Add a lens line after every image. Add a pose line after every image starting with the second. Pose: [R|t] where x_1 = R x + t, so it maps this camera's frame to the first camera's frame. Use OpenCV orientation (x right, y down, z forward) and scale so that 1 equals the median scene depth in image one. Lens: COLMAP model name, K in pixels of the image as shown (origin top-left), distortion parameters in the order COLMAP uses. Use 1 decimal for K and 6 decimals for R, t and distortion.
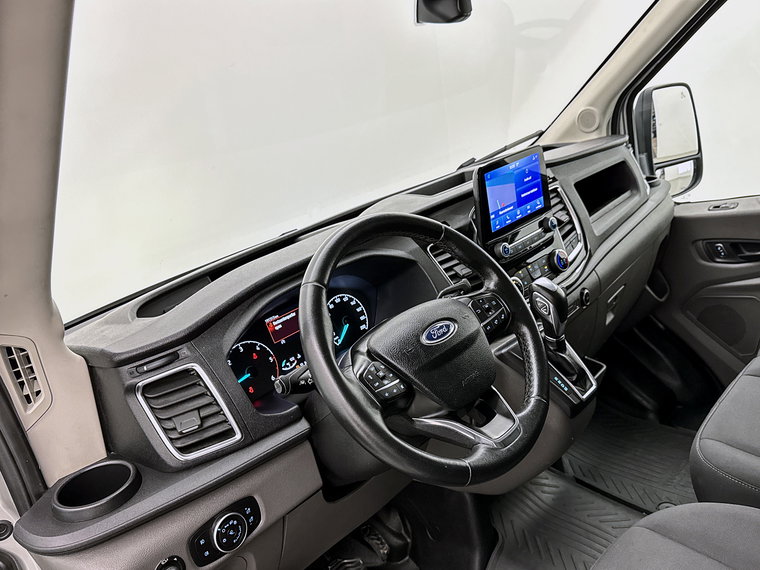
lens RADIAL K [[642.2, 0, 372.1], [0, 642.2, 290.2], [0, 0, 1]] dist [0.025696, -0.112247]
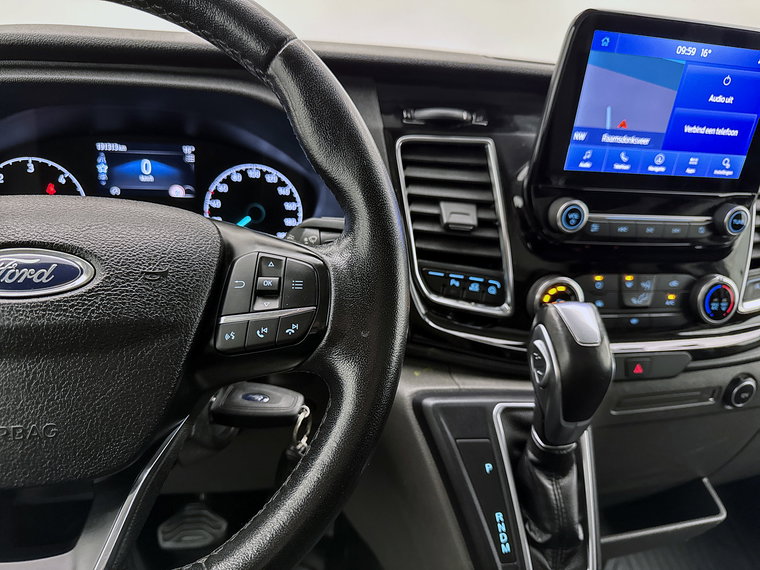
lens RADIAL K [[540.1, 0, 377.1], [0, 540.1, 284.4], [0, 0, 1]] dist [0.035449, -0.079589]
pose [[0.793610, 0.463505, -0.394139, 0.183697], [-0.399404, 0.885558, 0.237200, -0.037918], [0.458976, -0.030823, 0.887914, 0.396243]]
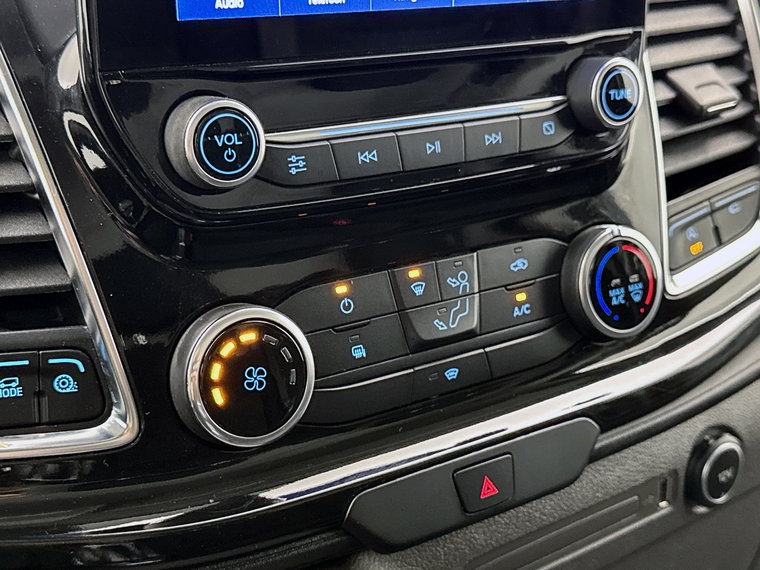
lens RADIAL K [[1014.2, 0, 375.1], [0, 1014.2, 295.8], [0, 0, 1]] dist [0.089652, 0.000000]
pose [[0.958516, 0.250348, -0.136282, 0.197070], [-0.241265, 0.967174, 0.079789, -0.036557], [0.151784, -0.043599, 0.987452, 0.496376]]
